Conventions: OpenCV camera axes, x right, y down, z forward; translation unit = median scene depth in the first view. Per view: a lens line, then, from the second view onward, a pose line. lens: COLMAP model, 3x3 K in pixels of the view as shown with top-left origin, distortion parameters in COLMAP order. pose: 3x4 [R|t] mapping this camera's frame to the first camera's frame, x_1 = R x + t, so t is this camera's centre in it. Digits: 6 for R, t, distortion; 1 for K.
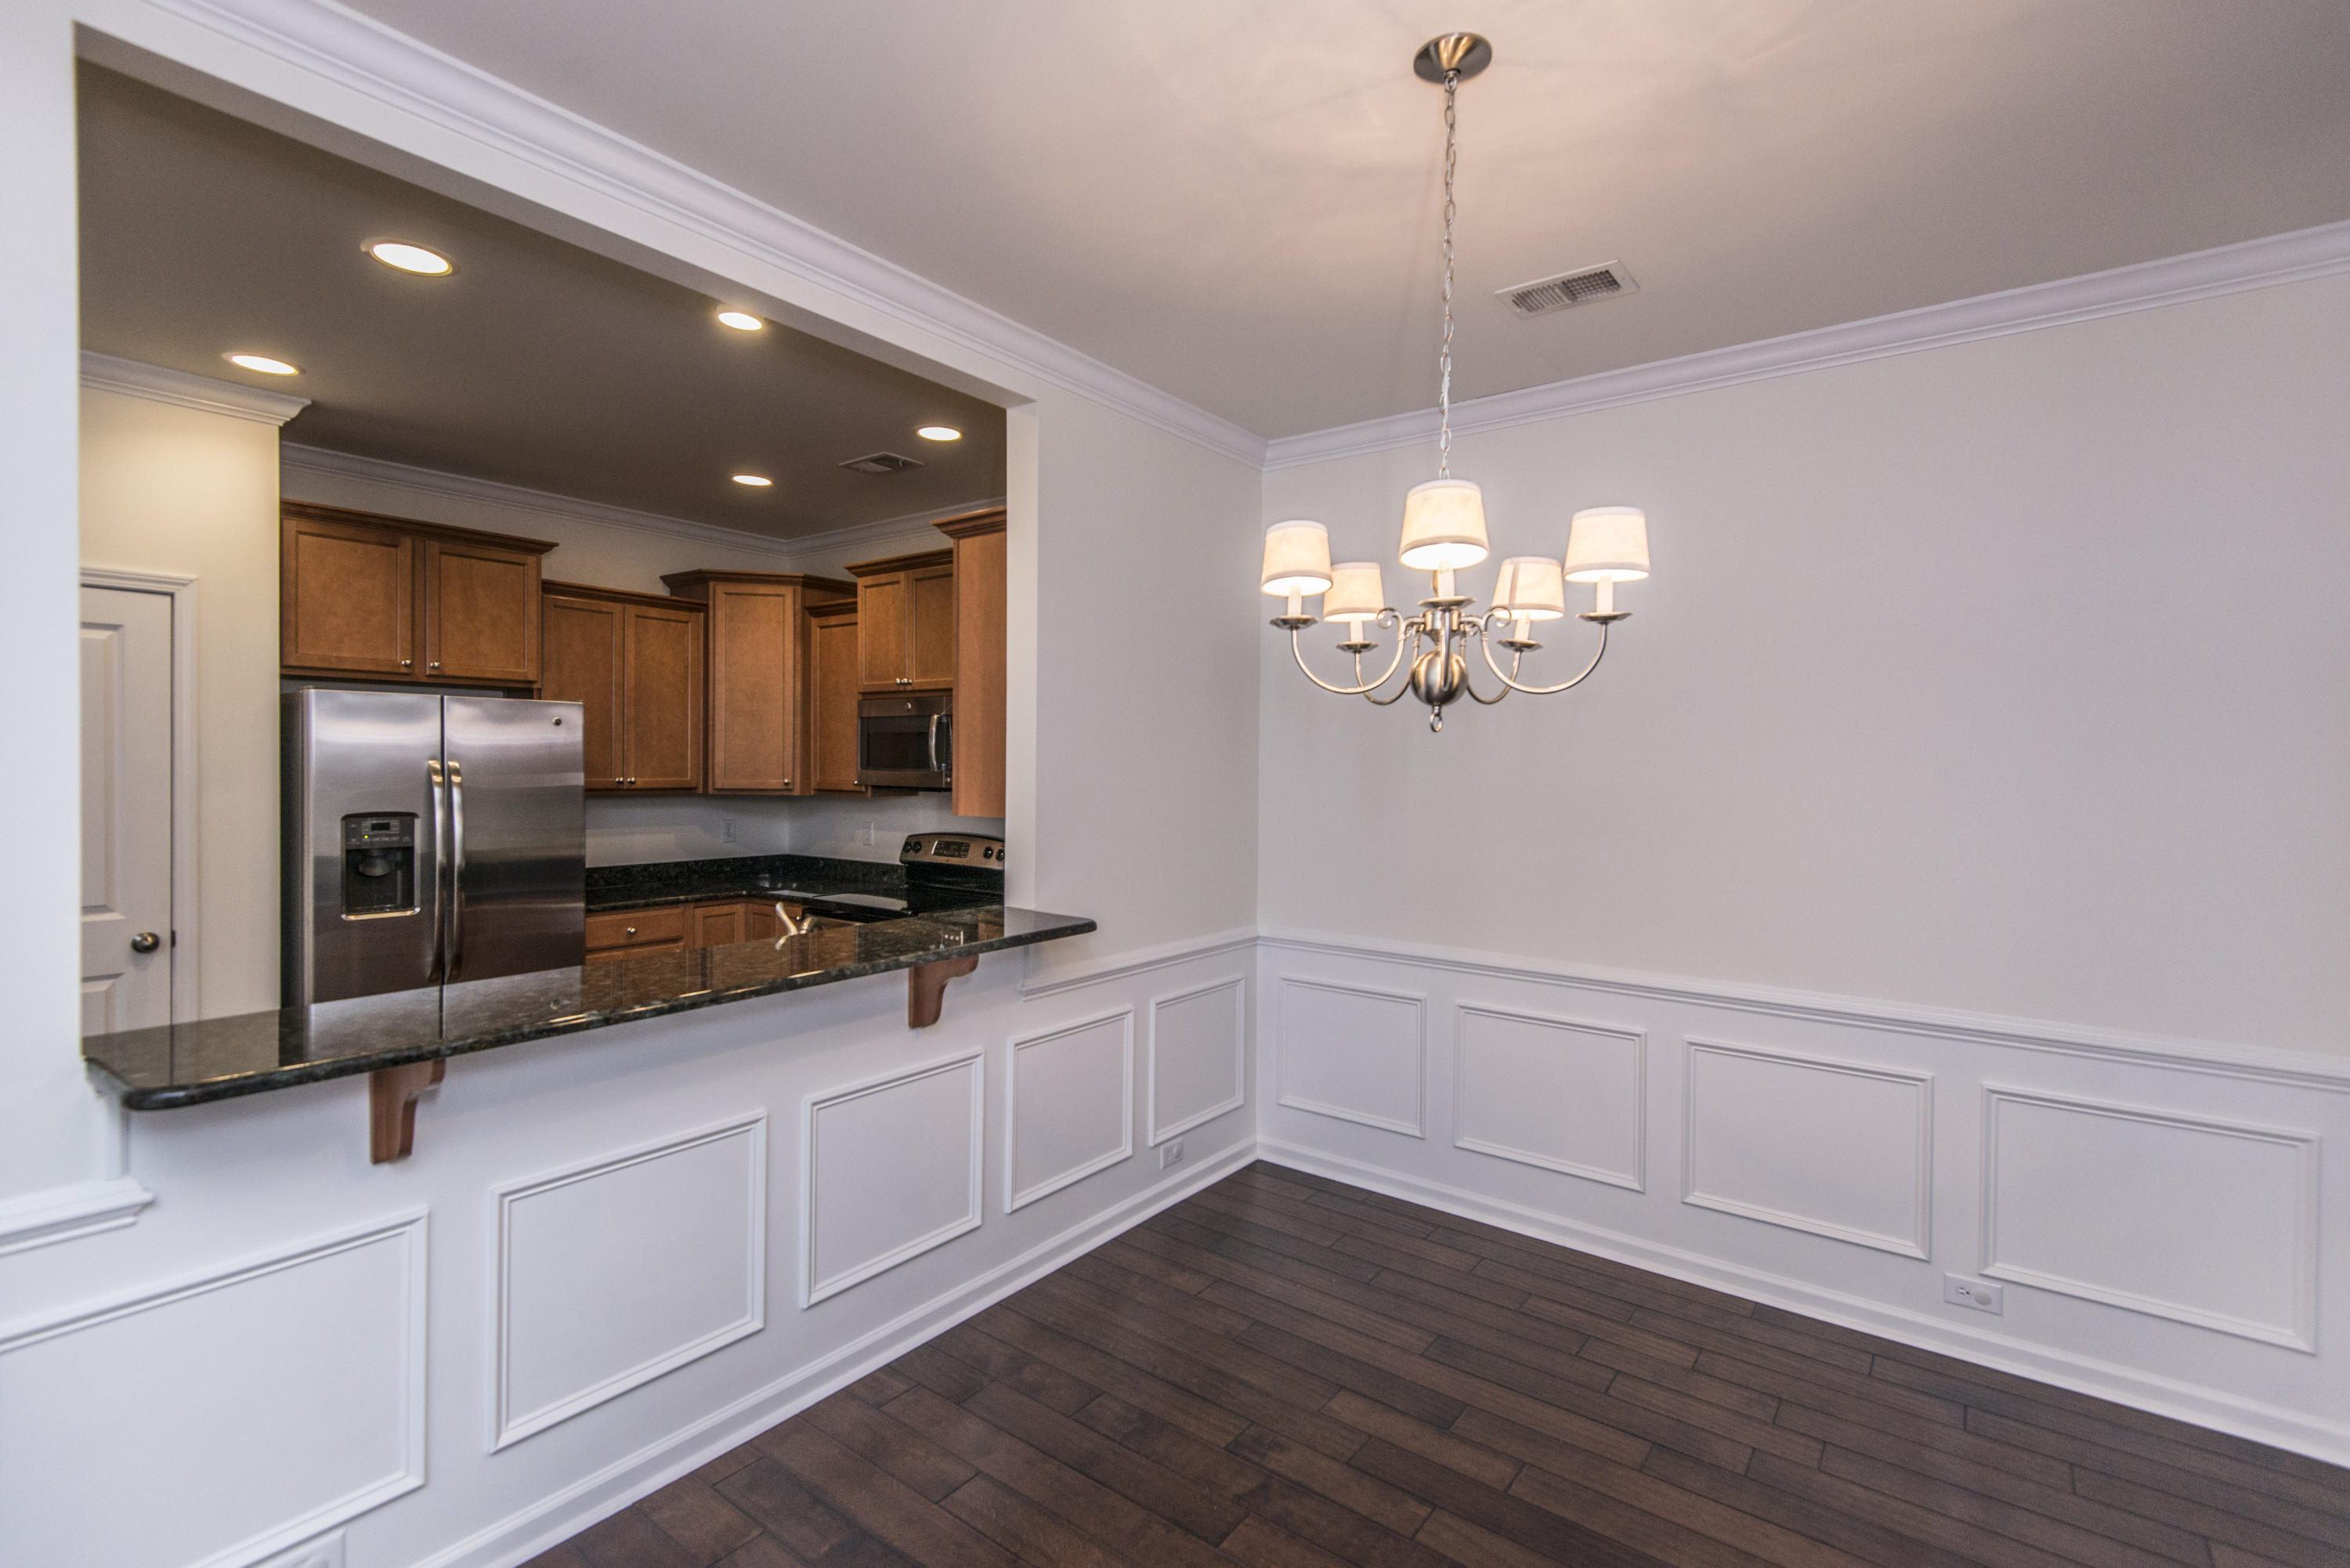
lens RADIAL K [[1061.5, 0, 1170.5], [0, 1061.5, 773.2], [0, 0, 1]] dist [0.038410, -0.026446]
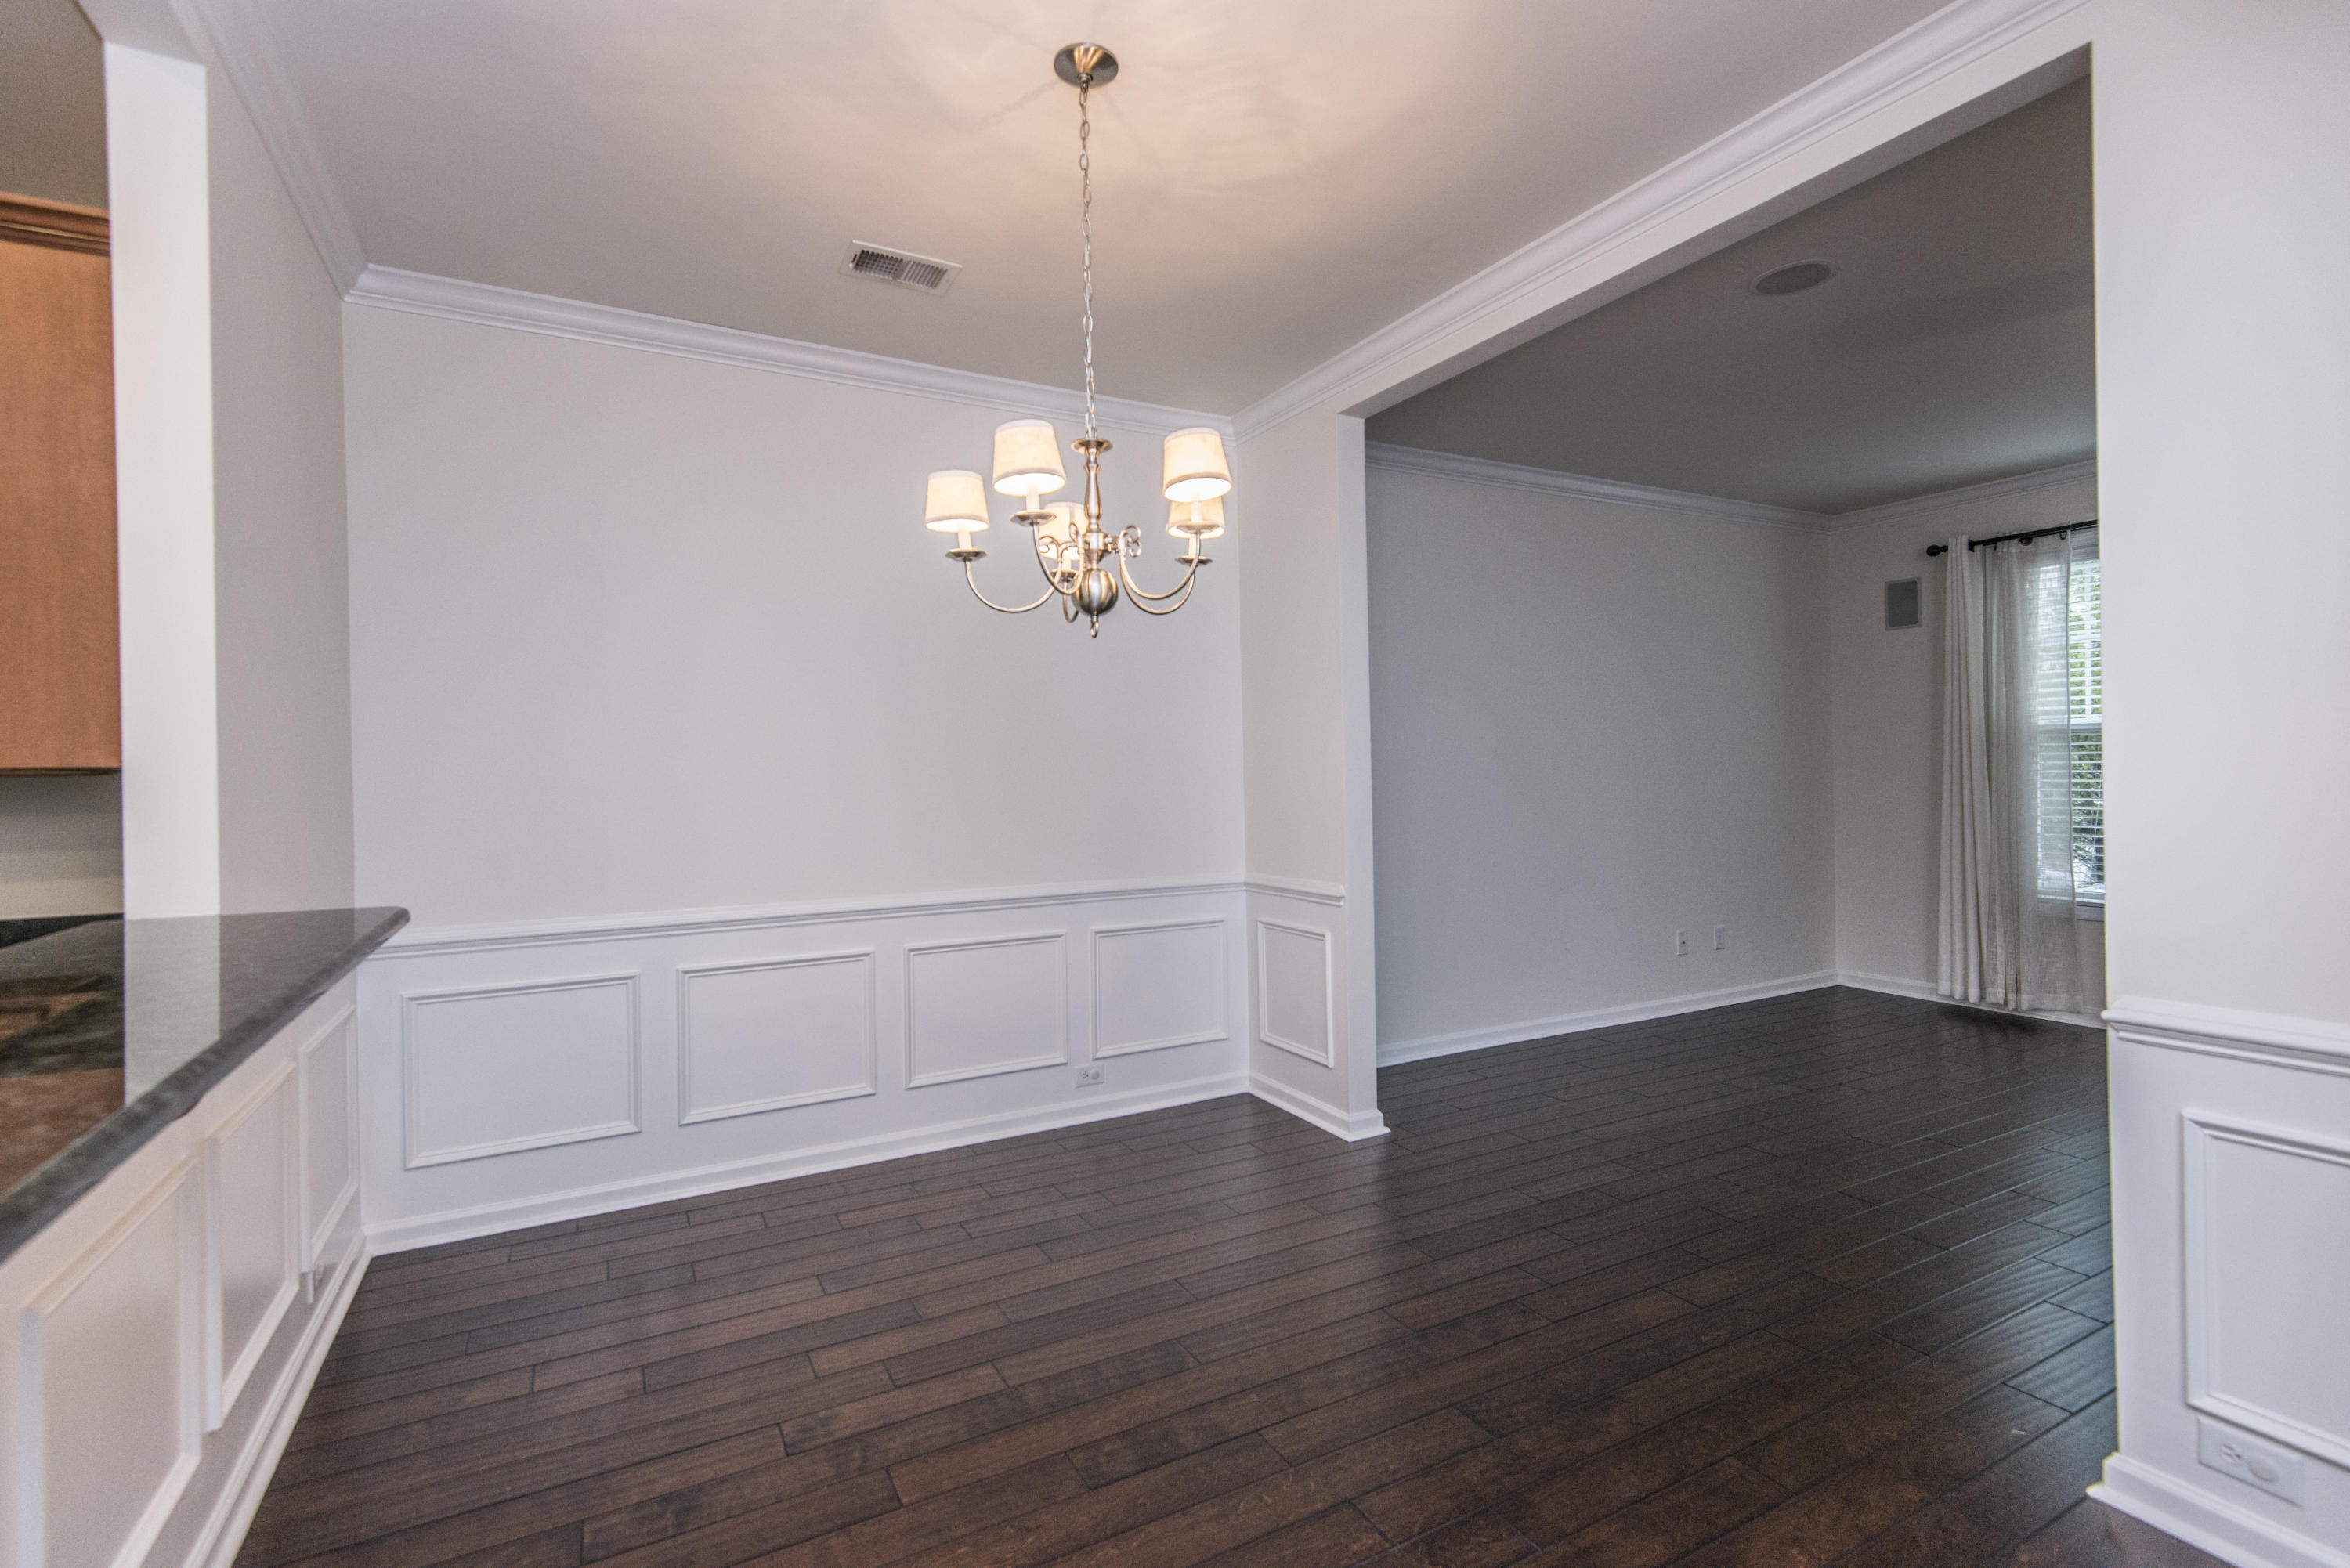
lens RADIAL K [[1068.9, 0, 1159.7], [0, 1068.9, 775.6], [0, 0, 1]] dist [0.031120, -0.014624]
pose [[0.415603, -0.019788, 0.909331, -0.421768], [0.029385, 0.999534, 0.008321, 0.055882], [-0.909071, 0.023263, 0.415991, 0.241958]]
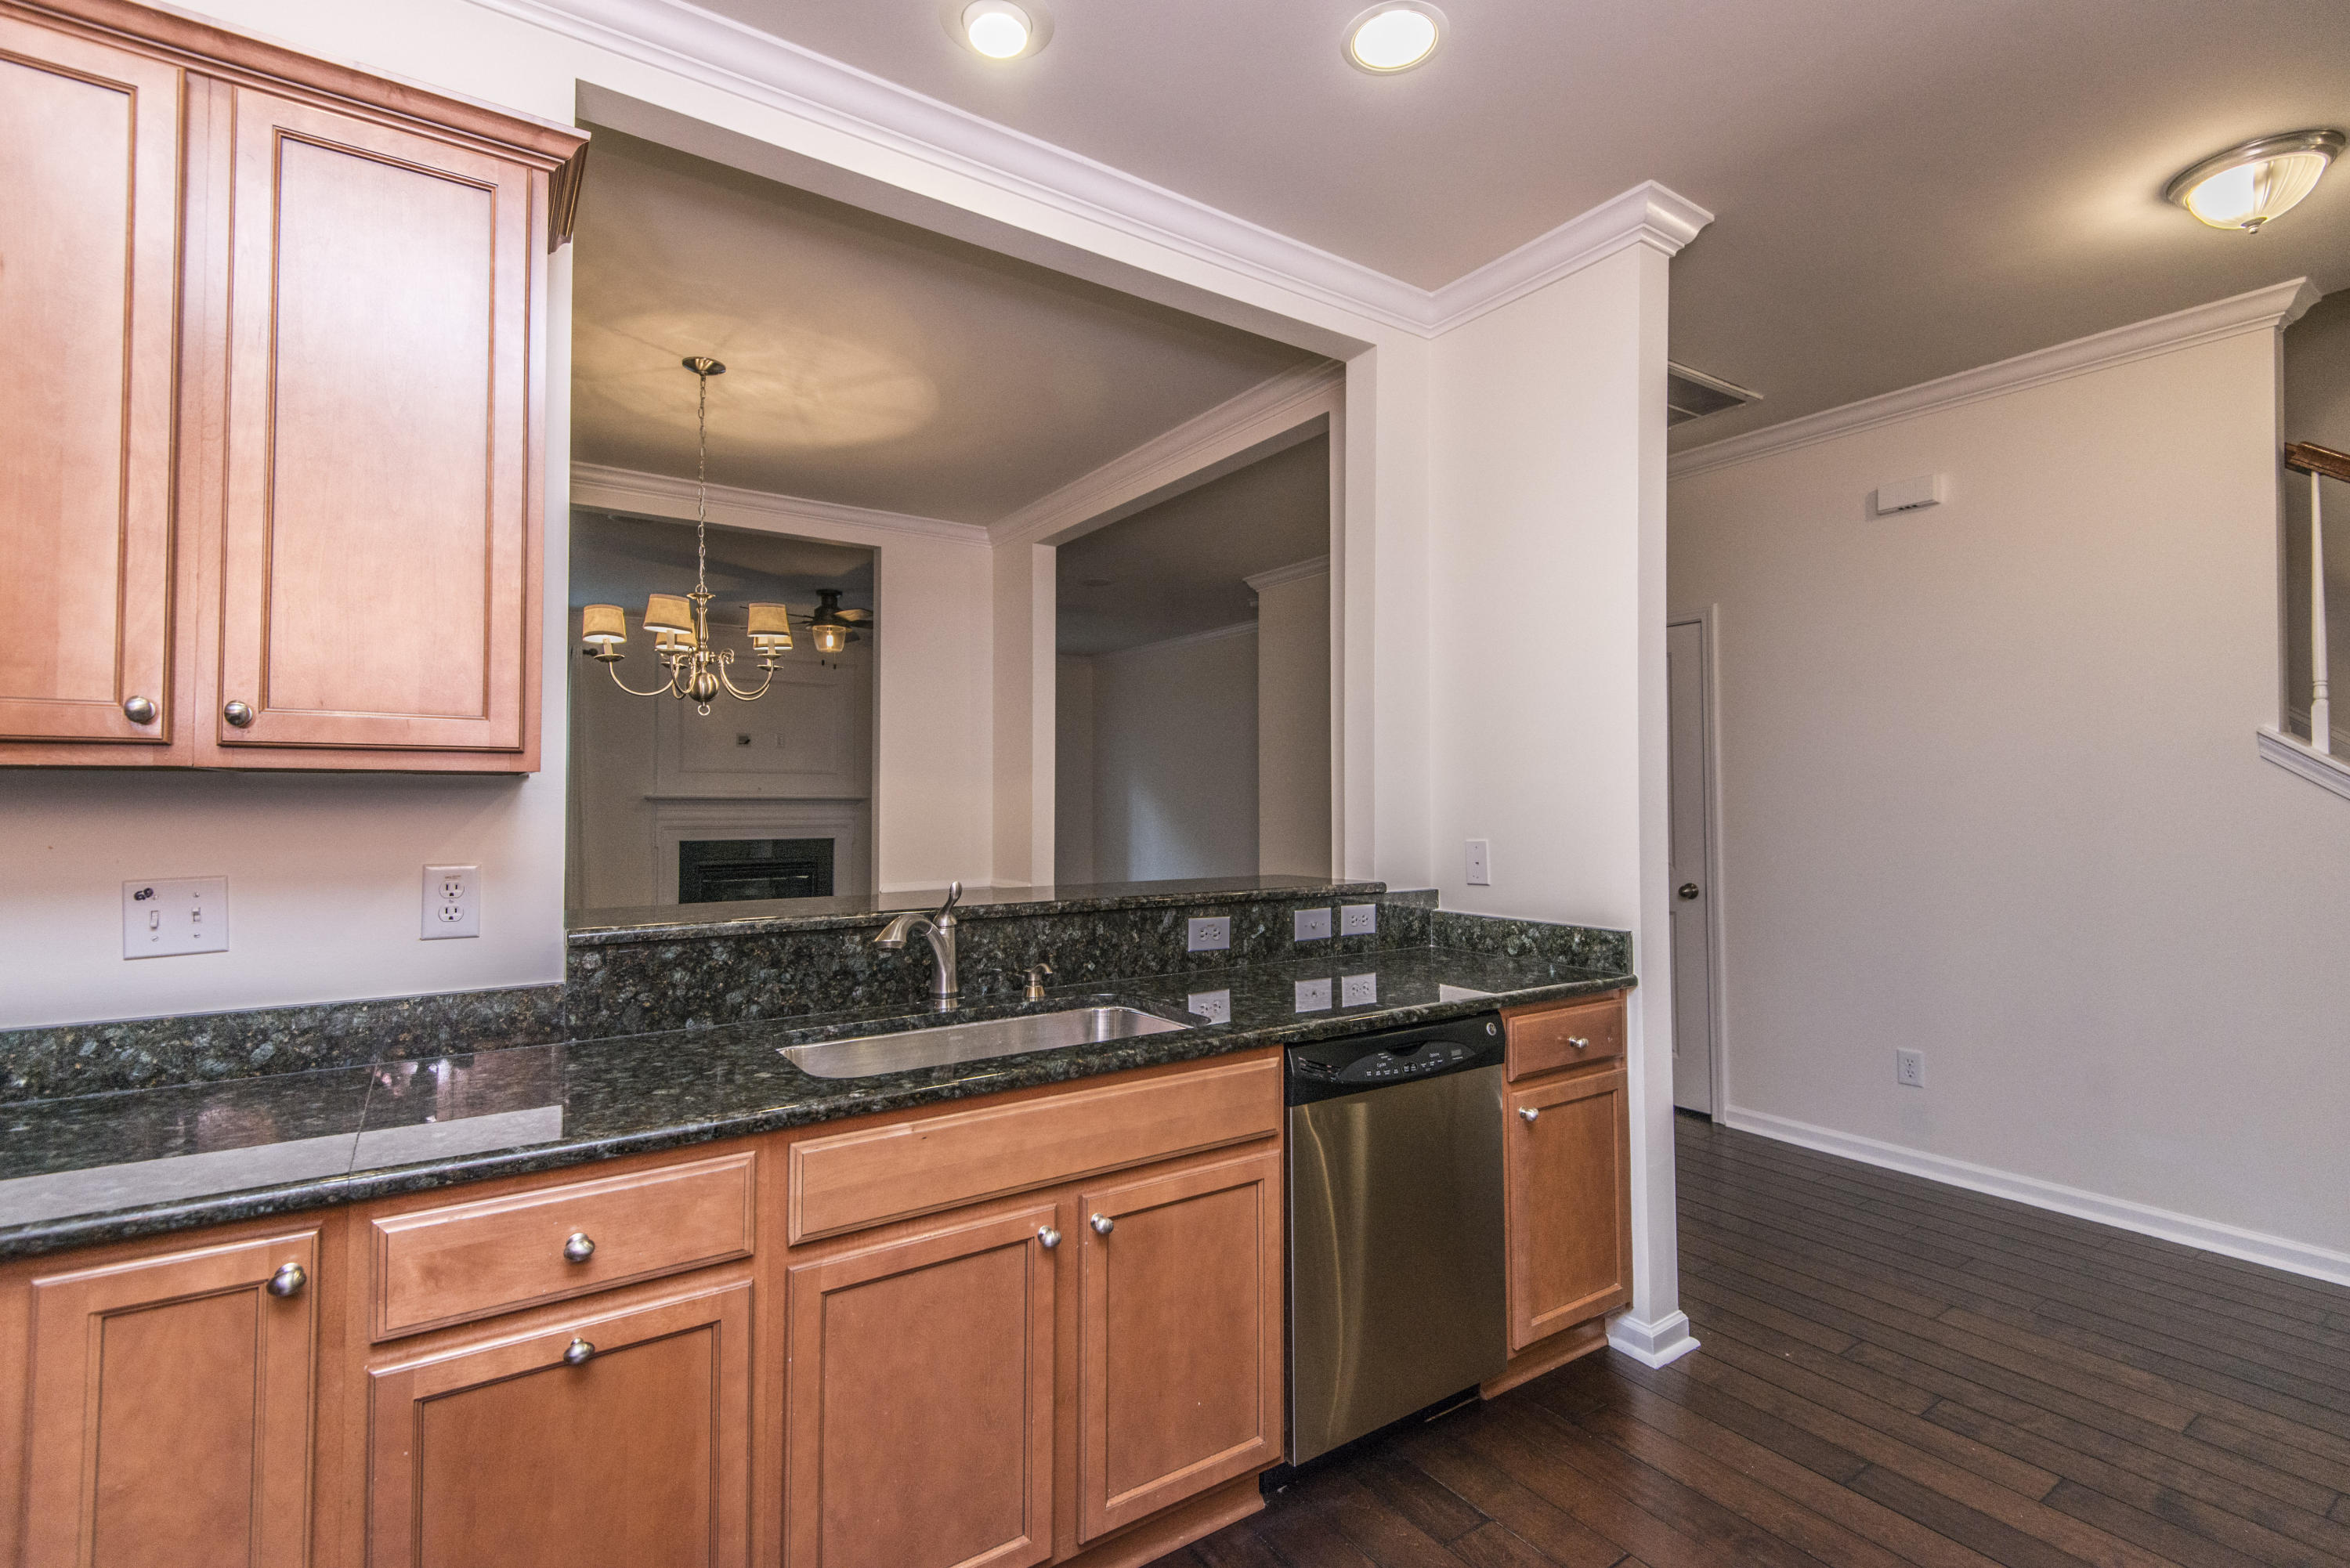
lens RADIAL K [[1061.5, 0, 1170.5], [0, 1061.5, 773.2], [0, 0, 1]] dist [0.038410, -0.026446]
pose [[-0.945515, -0.001375, 0.325575, -0.609939], [-0.004947, 0.999936, -0.010144, 0.042576], [-0.325540, -0.011202, -0.945462, 1.345804]]
